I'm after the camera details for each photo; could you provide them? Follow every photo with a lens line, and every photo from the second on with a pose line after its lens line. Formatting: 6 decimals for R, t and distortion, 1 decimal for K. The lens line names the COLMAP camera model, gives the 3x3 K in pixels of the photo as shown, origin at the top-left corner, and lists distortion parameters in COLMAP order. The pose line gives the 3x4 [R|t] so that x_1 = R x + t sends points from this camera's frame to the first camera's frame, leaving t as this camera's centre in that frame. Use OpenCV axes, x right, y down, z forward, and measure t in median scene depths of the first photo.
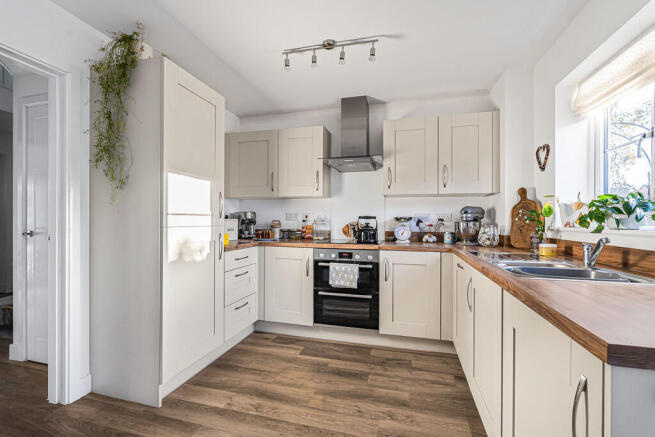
lens RADIAL K [[288.2, 0, 325.5], [0, 288.2, 219.3], [0, 0, 1]] dist [-0.002230, -0.000997]
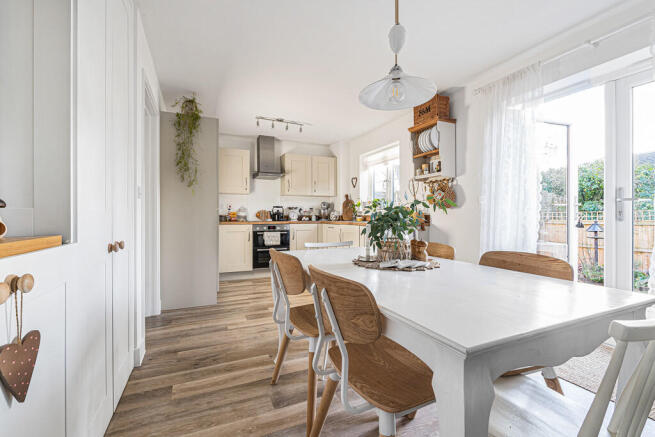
lens RADIAL K [[288.2, 0, 328.1], [0, 288.2, 218.1], [0, 0, 1]] dist [-0.002230, -0.000997]
pose [[0.770854, -0.011111, 0.636914, -0.796313], [0.005026, 0.999923, 0.011360, 0.046742], [-0.636992, -0.005556, 0.770851, -0.603614]]
